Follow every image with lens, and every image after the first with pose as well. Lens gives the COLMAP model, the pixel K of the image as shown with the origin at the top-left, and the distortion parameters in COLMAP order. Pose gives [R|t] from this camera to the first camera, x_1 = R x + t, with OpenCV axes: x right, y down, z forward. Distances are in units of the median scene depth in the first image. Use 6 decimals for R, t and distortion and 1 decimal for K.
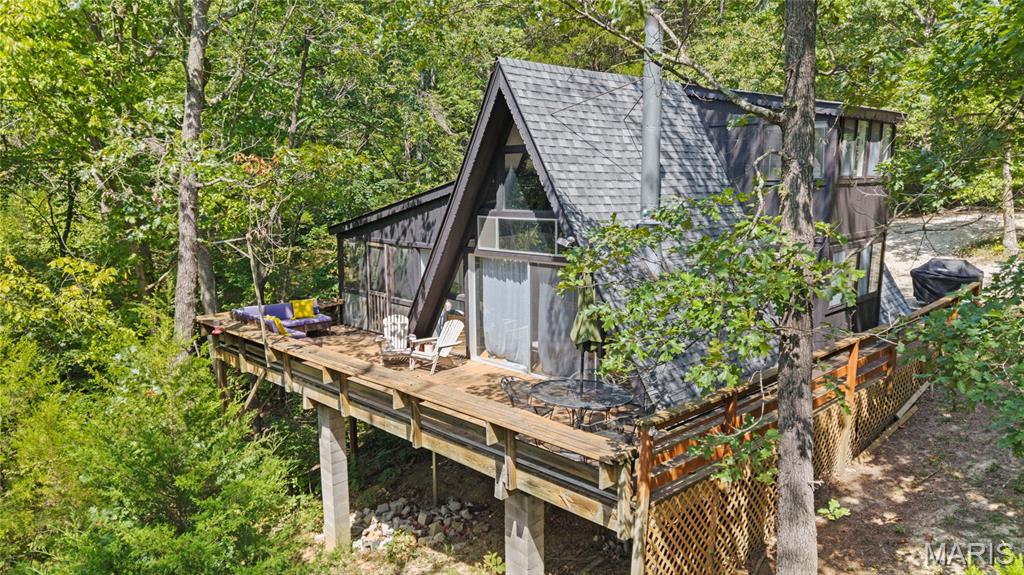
lens RADIAL K [[731.3, 0, 512.0], [0, 731.3, 287.5], [0, 0, 1]] dist [0.003869, 0.001108]
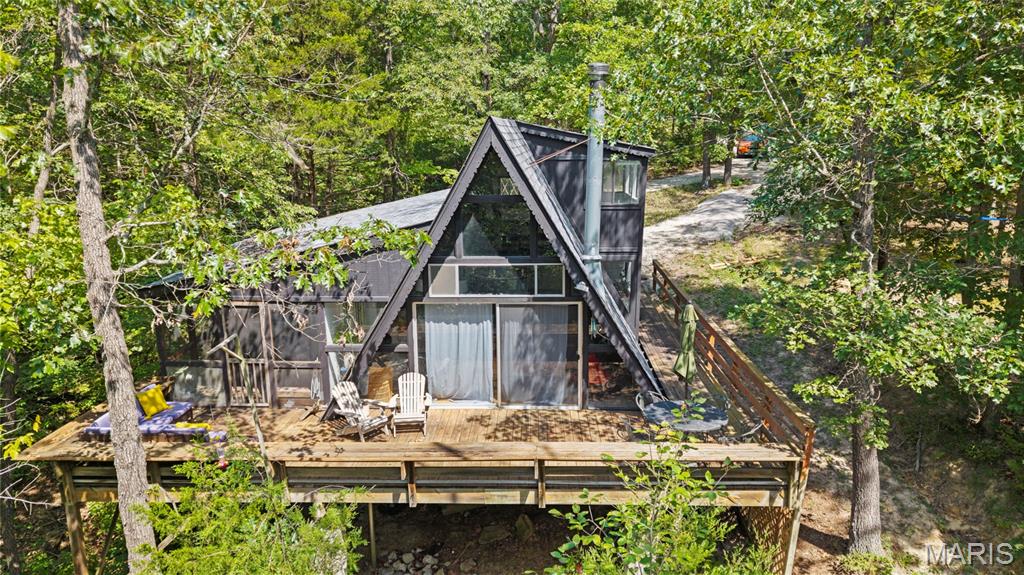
lens RADIAL K [[731.3, 0, 512.0], [0, 731.3, 287.5], [0, 0, 1]] dist [0.003869, 0.001108]
pose [[0.706336, -0.168441, 0.687544, -0.680208], [0.108391, 0.985559, 0.130098, -0.192032], [-0.699529, -0.017369, 0.714393, 0.228377]]
